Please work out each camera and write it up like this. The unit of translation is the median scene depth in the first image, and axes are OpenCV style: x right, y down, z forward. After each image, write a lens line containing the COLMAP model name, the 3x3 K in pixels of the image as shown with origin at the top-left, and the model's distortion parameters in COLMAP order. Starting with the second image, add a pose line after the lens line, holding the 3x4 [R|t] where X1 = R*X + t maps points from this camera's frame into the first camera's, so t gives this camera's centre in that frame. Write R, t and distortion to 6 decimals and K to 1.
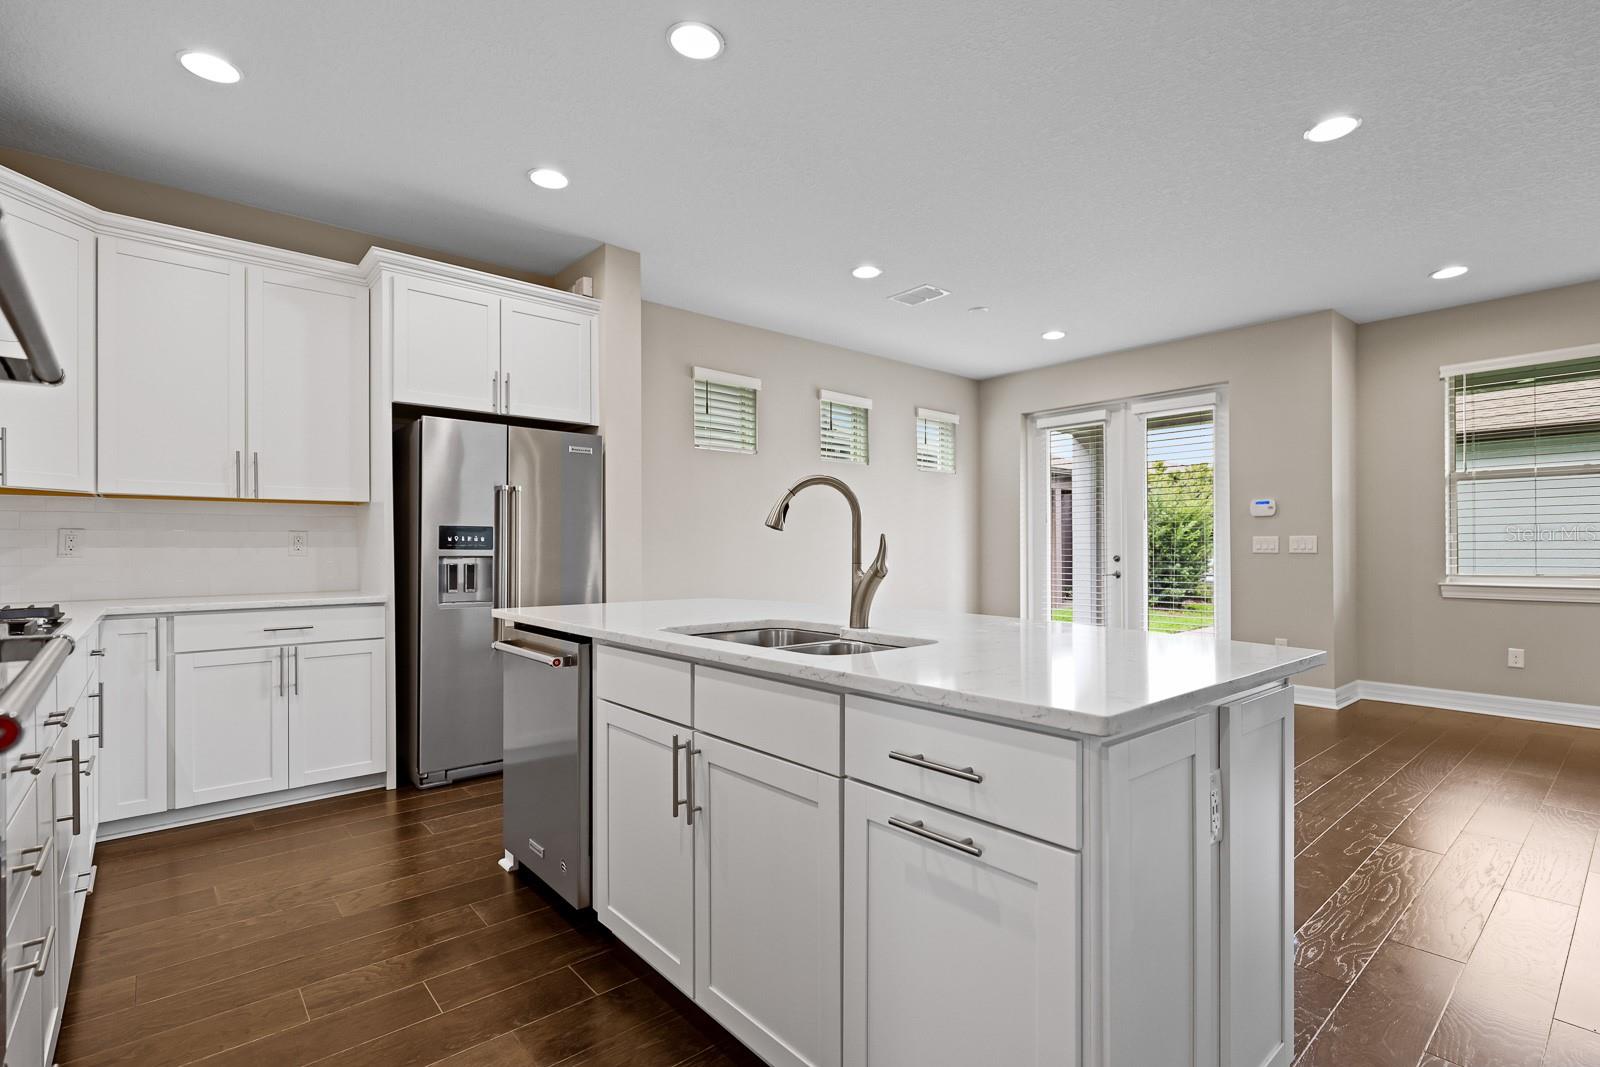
lens RADIAL K [[737.9, 0, 802.7], [0, 737.9, 541.8], [0, 0, 1]] dist [-0.000480, -0.000434]
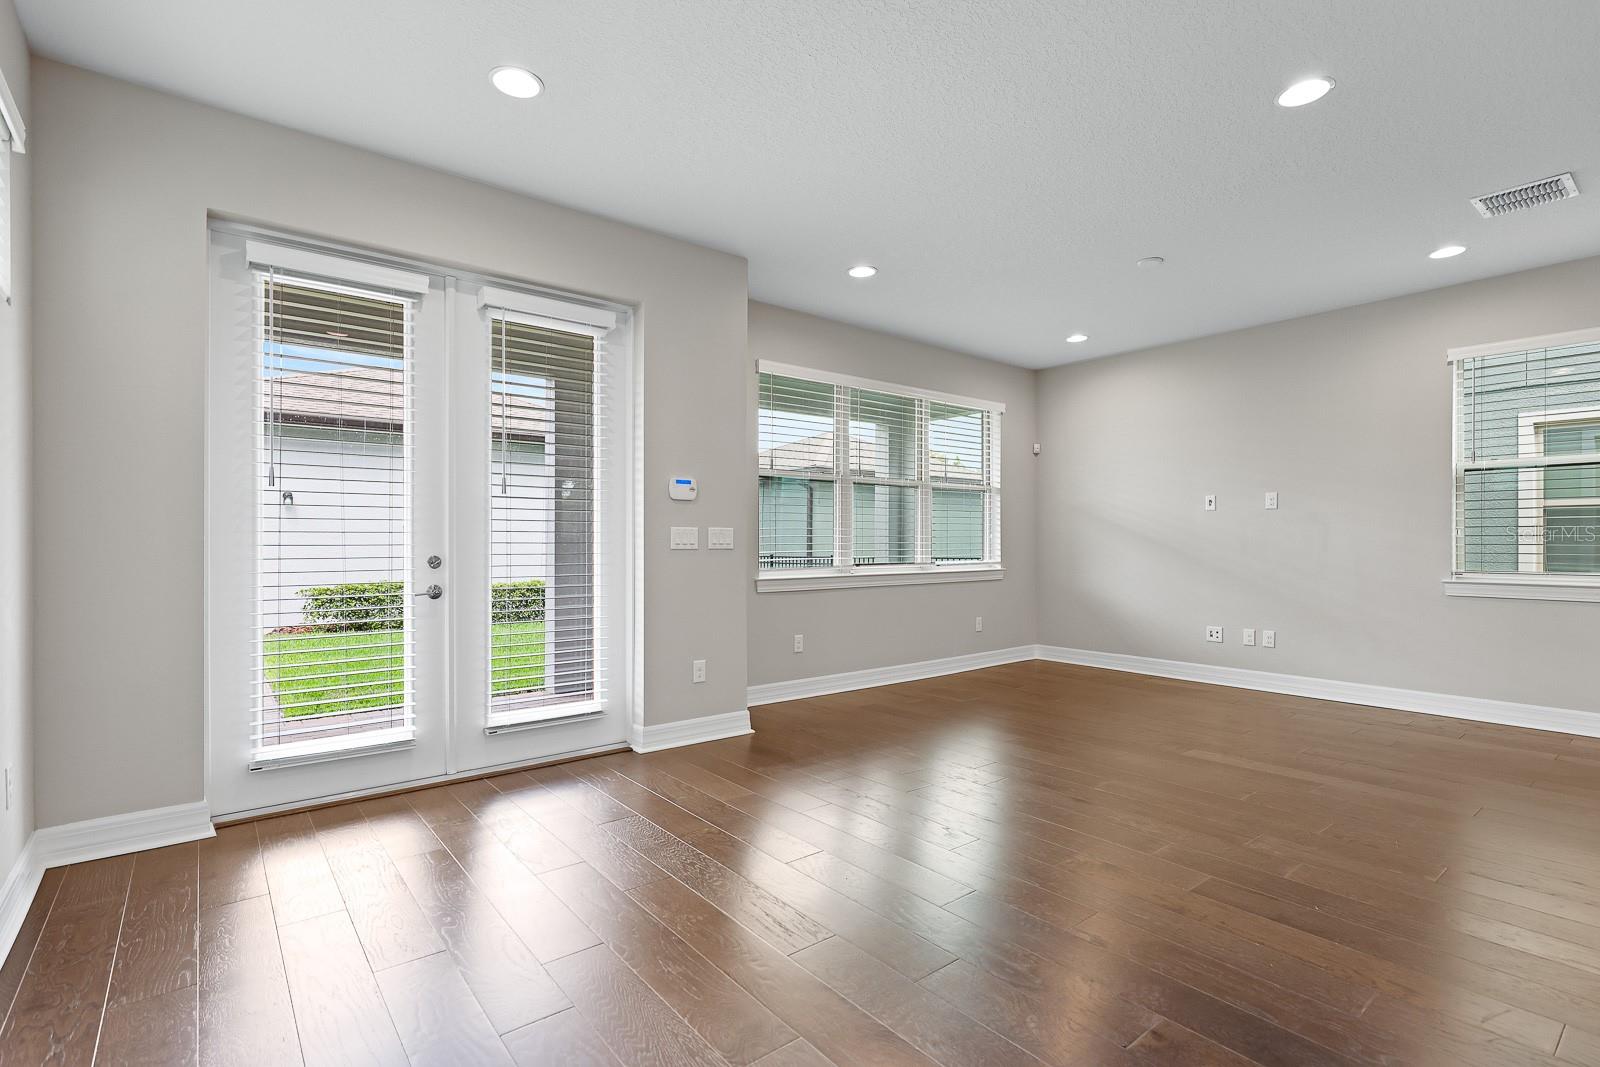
lens RADIAL K [[758.5, 0, 818.5], [0, 758.5, 545.4], [0, 0, 1]] dist [-0.000438, -0.000458]
pose [[0.026528, -0.003638, 0.999641, -0.144169], [-0.007651, 0.999963, 0.003842, 0.007259], [-0.999619, -0.007751, 0.026499, 0.873776]]
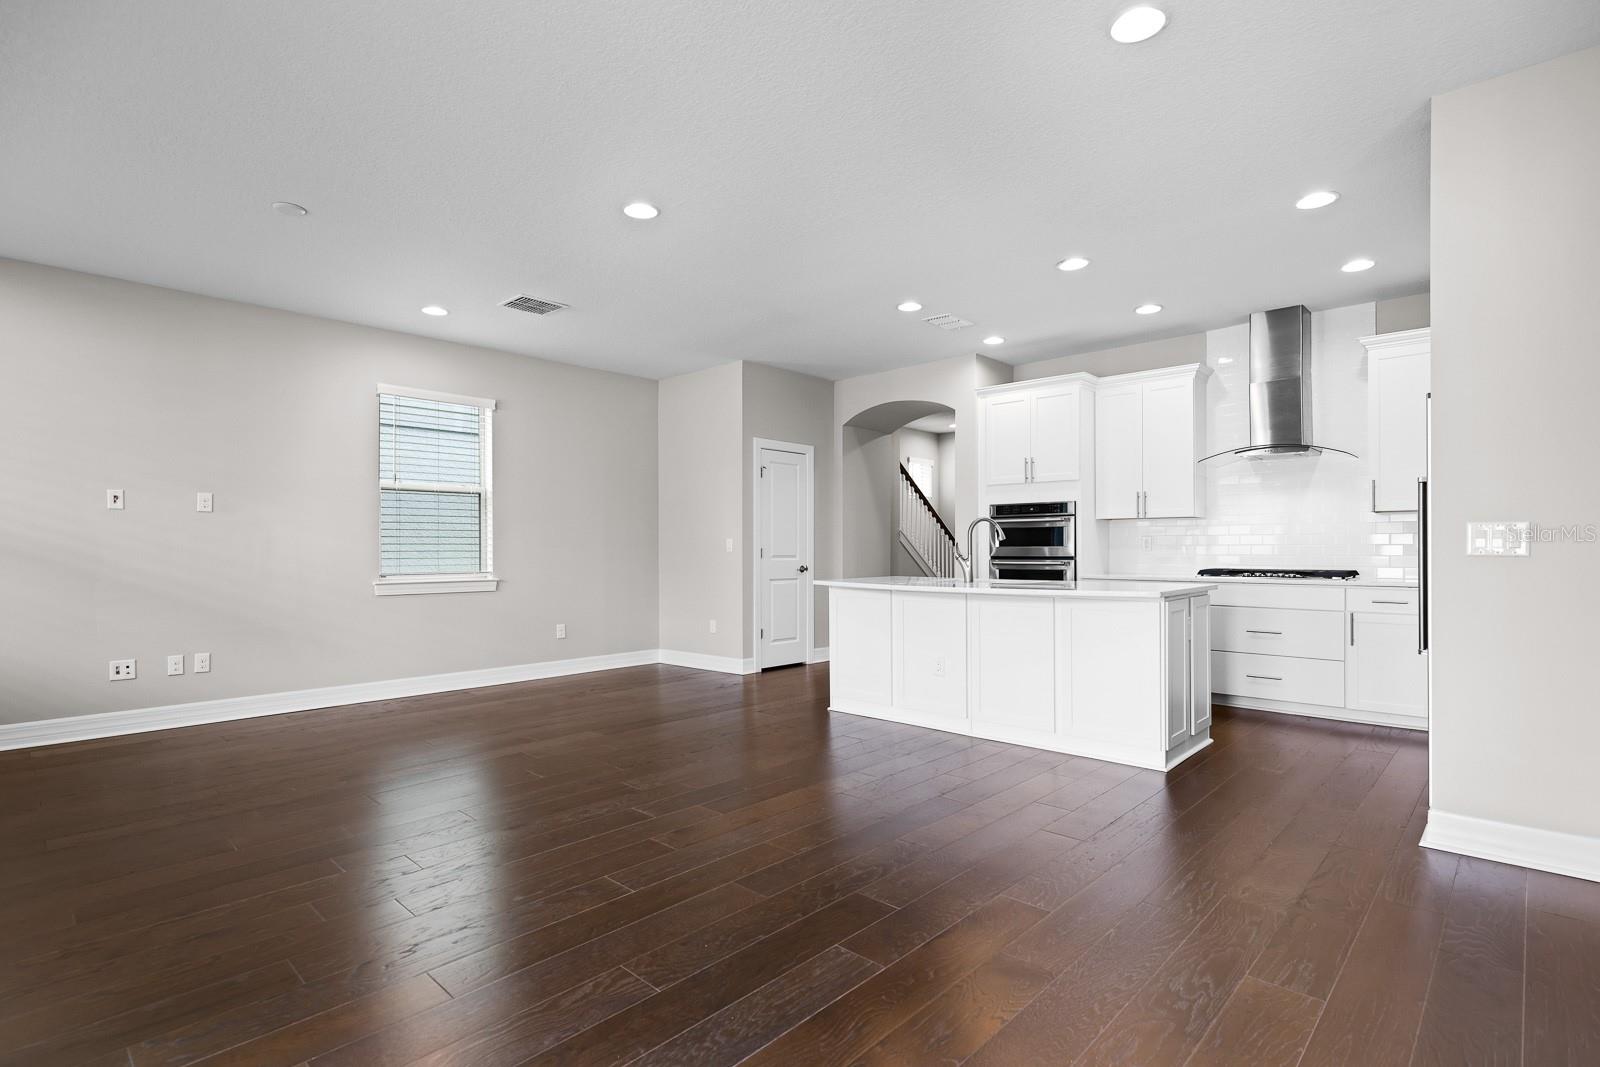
lens RADIAL K [[763.1, 0, 813.3], [0, 763.1, 544.1], [0, 0, 1]] dist [-0.008976, 0.000294]
pose [[-0.994898, 0.004421, -0.100789, 0.303978], [0.005895, 0.999880, -0.014336, 0.012268], [0.100714, -0.014857, -0.994804, 1.265111]]
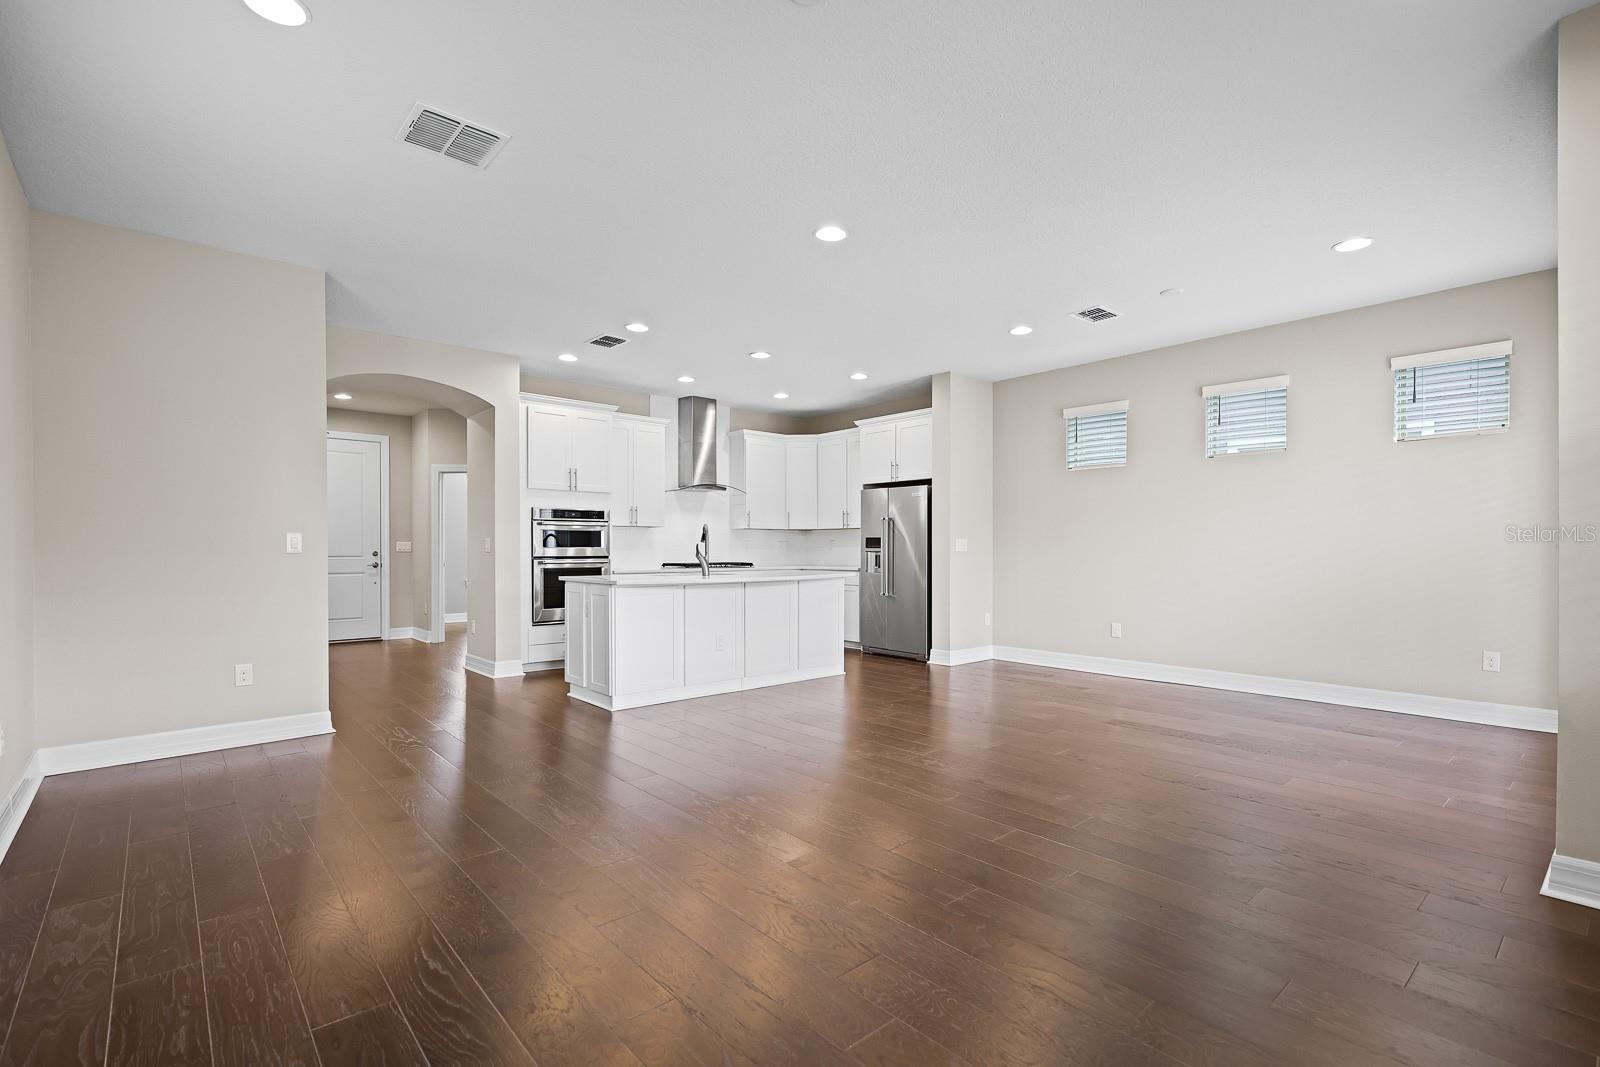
lens RADIAL K [[732.2, 0, 804.5], [0, 732.2, 551.9], [0, 0, 1]] dist [-0.001541, -0.000109]
pose [[0.008108, 0.005954, -0.999949, 1.138912], [0.009002, 0.999941, 0.006027, 0.004788], [0.999927, -0.009051, 0.008054, 0.516995]]
